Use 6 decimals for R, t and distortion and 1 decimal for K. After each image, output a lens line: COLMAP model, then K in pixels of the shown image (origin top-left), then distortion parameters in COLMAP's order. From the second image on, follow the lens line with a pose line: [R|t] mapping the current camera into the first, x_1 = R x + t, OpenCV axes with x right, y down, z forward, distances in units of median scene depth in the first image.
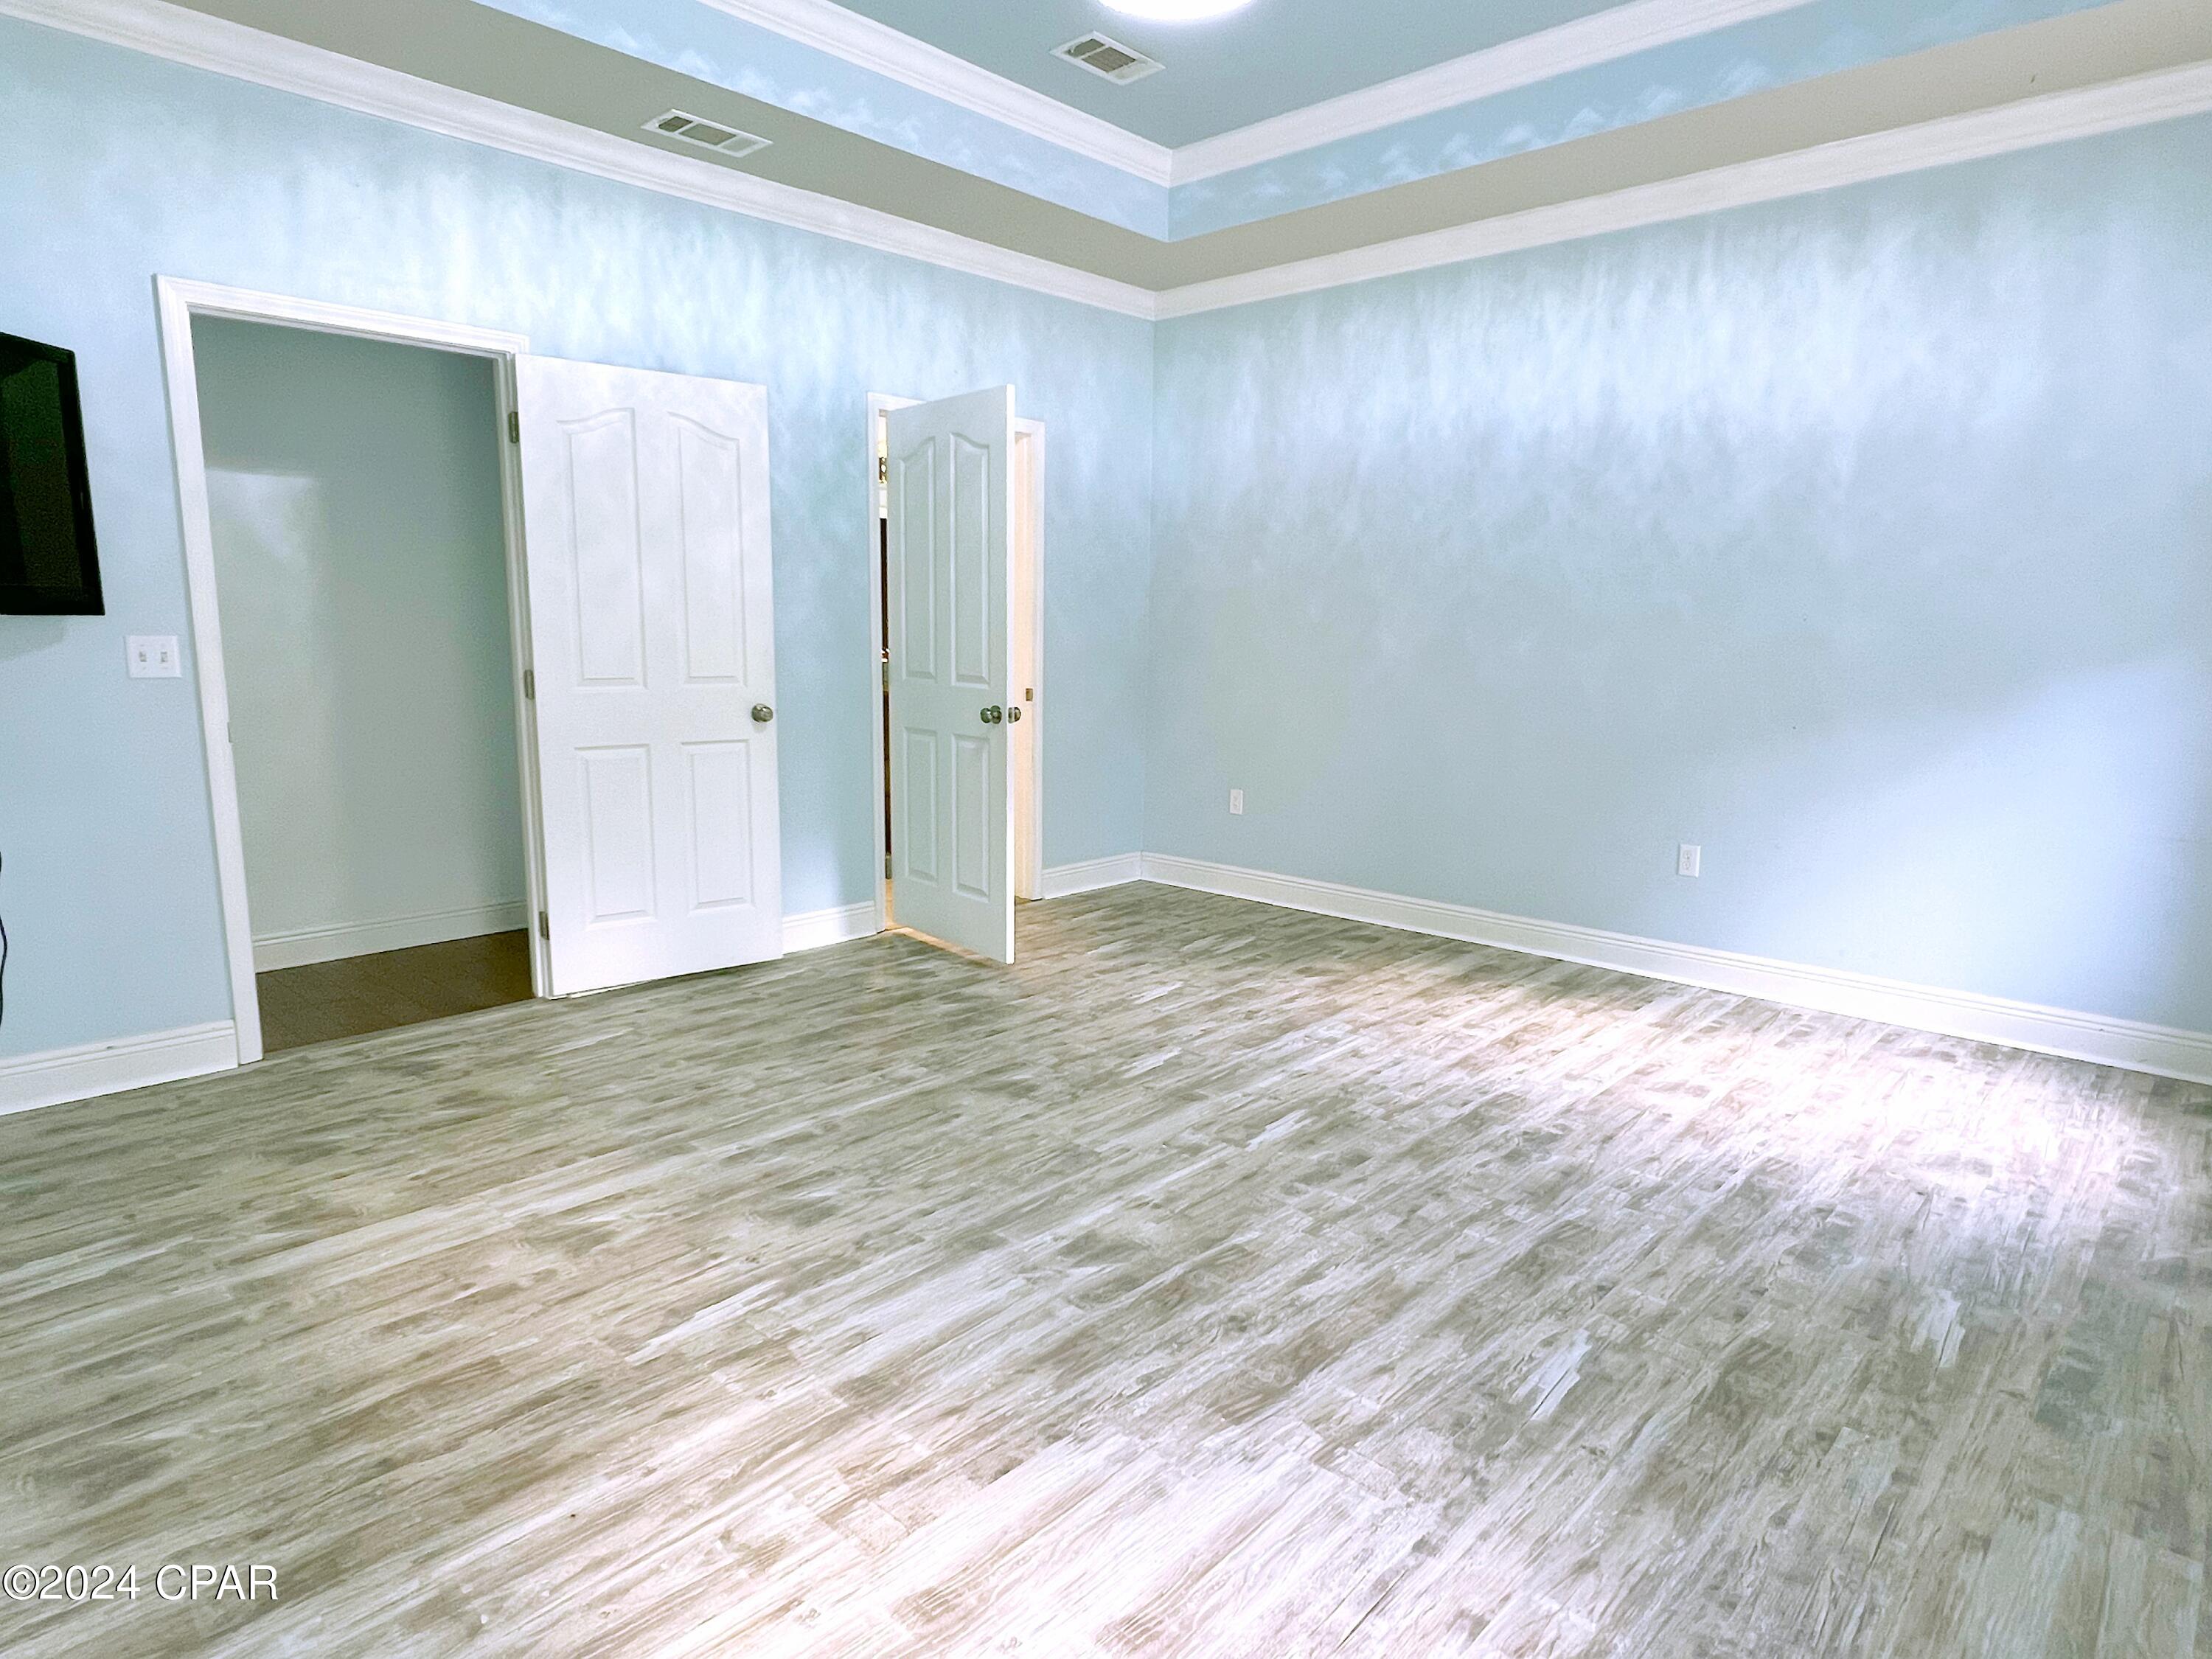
lens RADIAL K [[1261.7, 0, 1106.0], [0, 1261.7, 829.5], [0, 0, 1]] dist [0.024761, 0.000347]
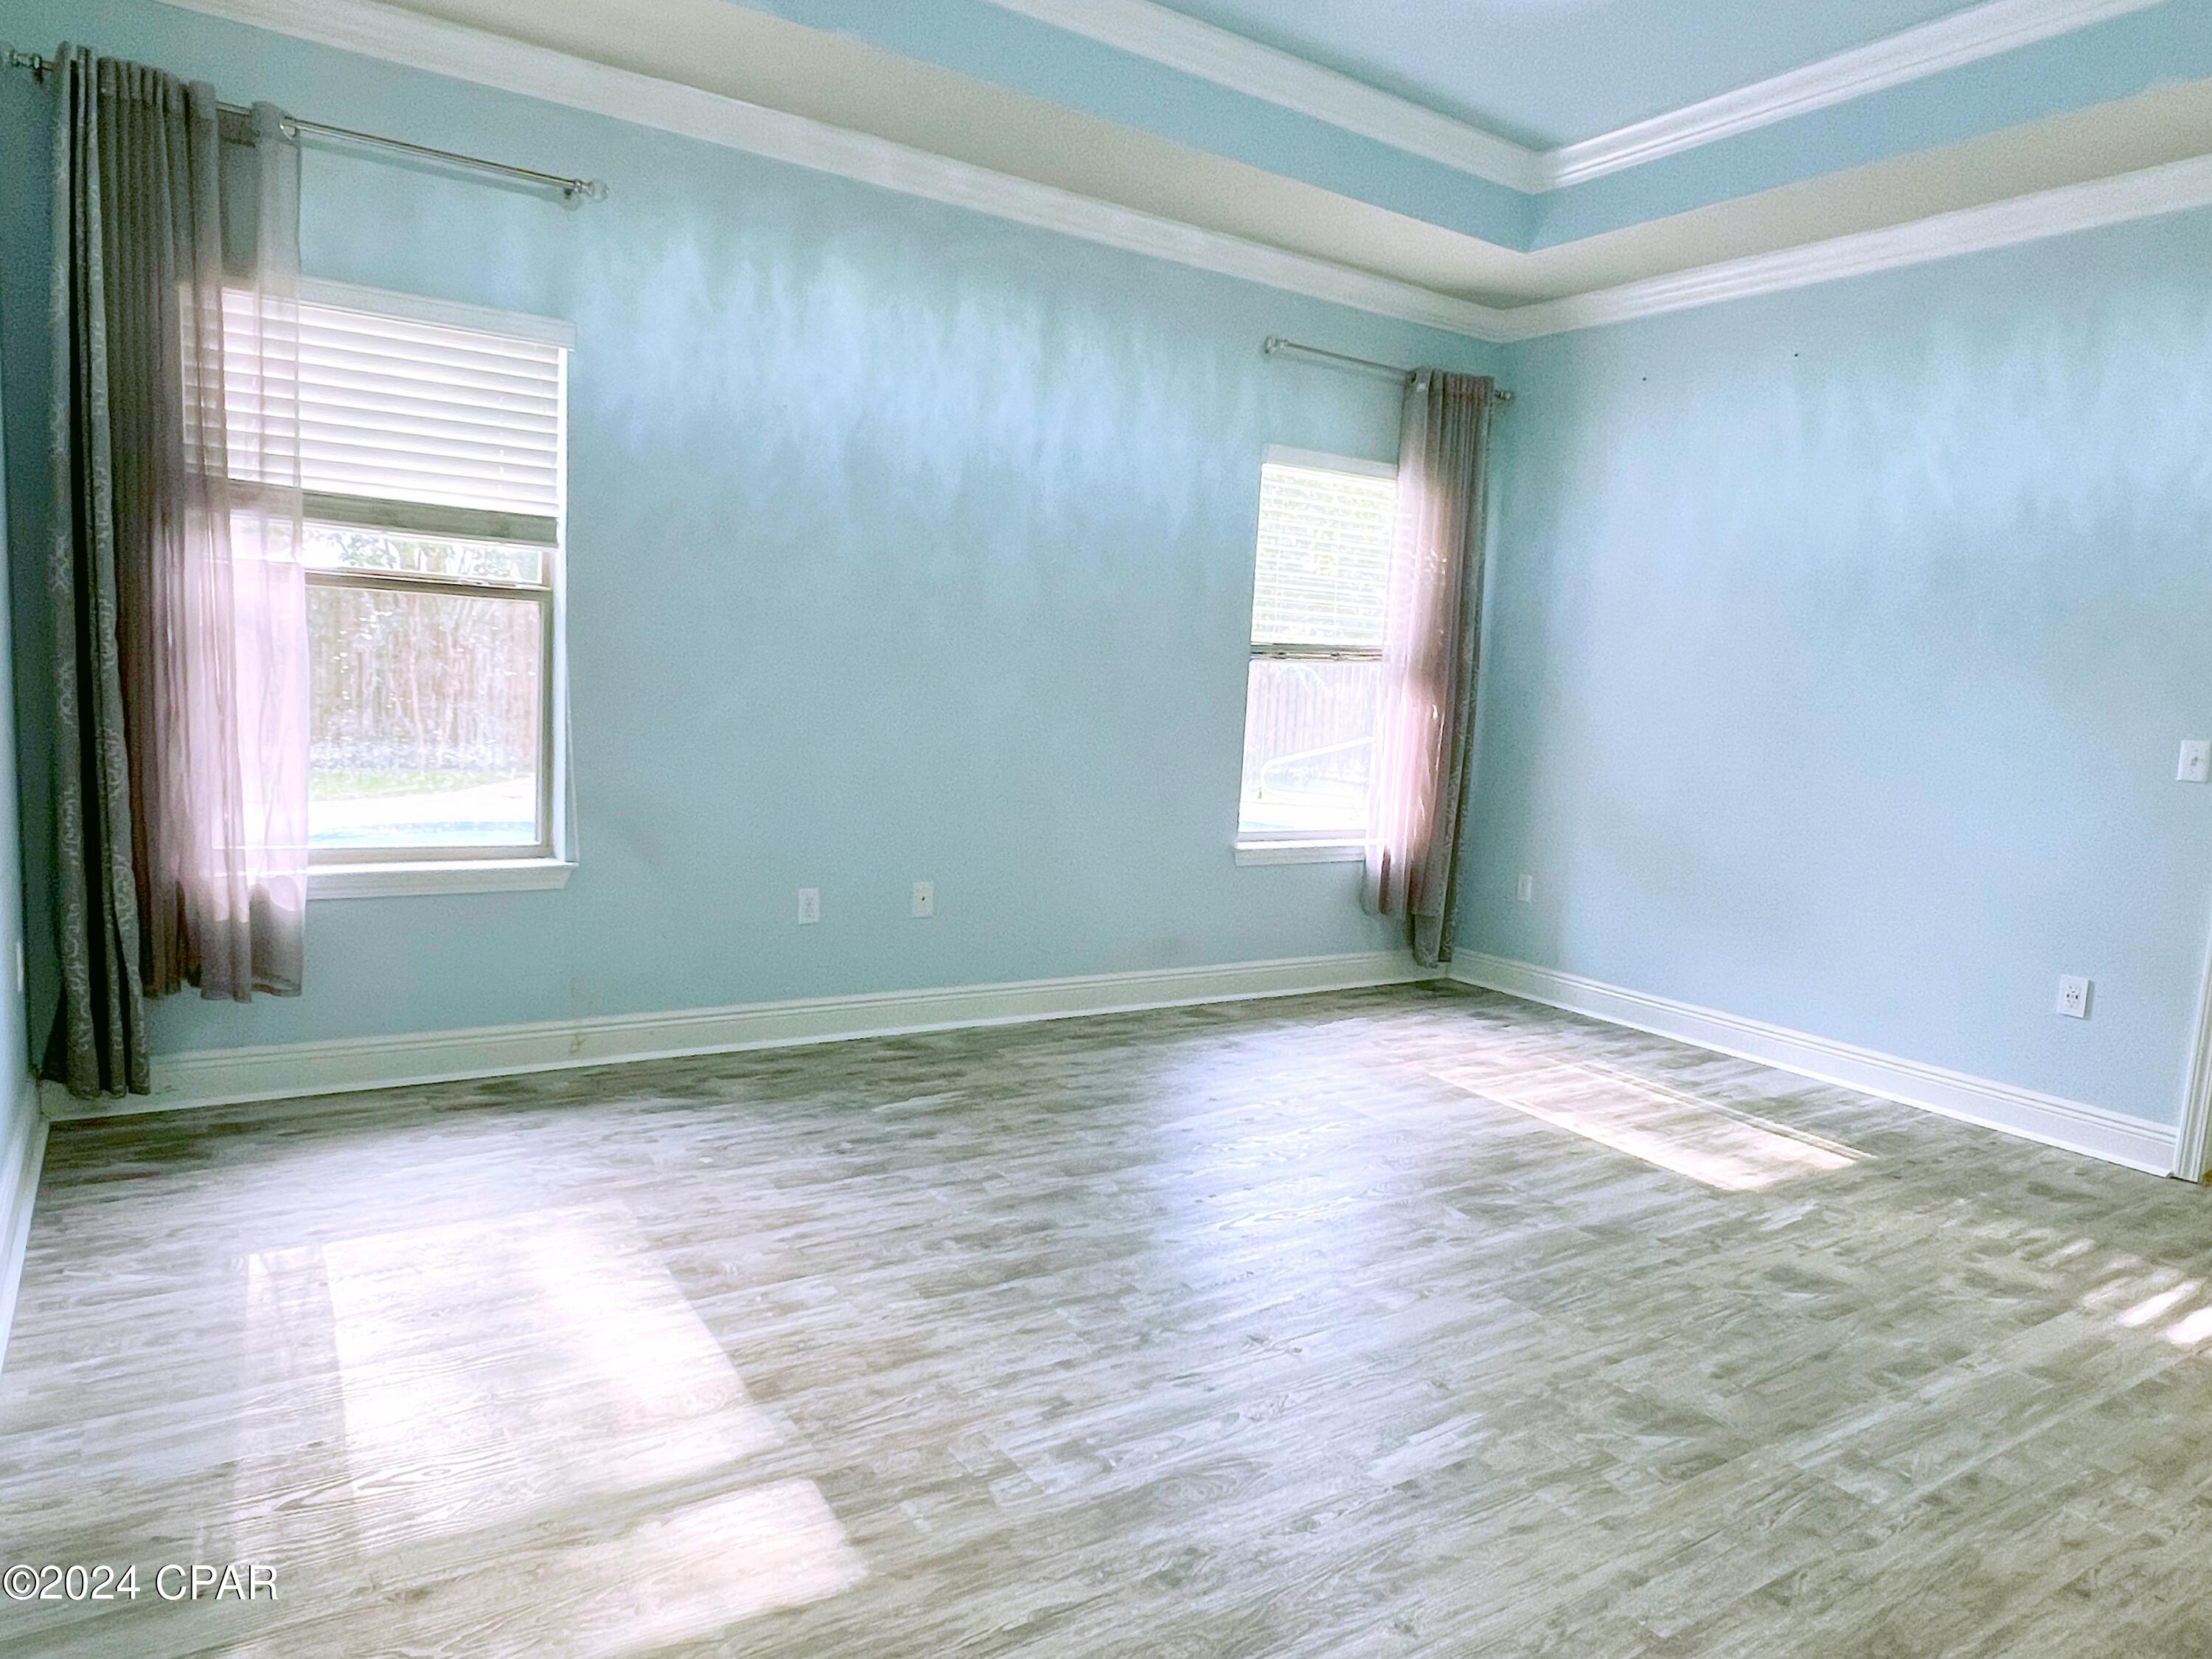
lens RADIAL K [[1261.7, 0, 1106.0], [0, 1261.7, 829.5], [0, 0, 1]] dist [0.024761, 0.000347]
pose [[-0.963625, -0.104759, 0.245870, 0.079511], [-0.030447, 0.957017, 0.288431, -0.299224], [-0.265518, 0.270453, -0.925395, 1.822639]]
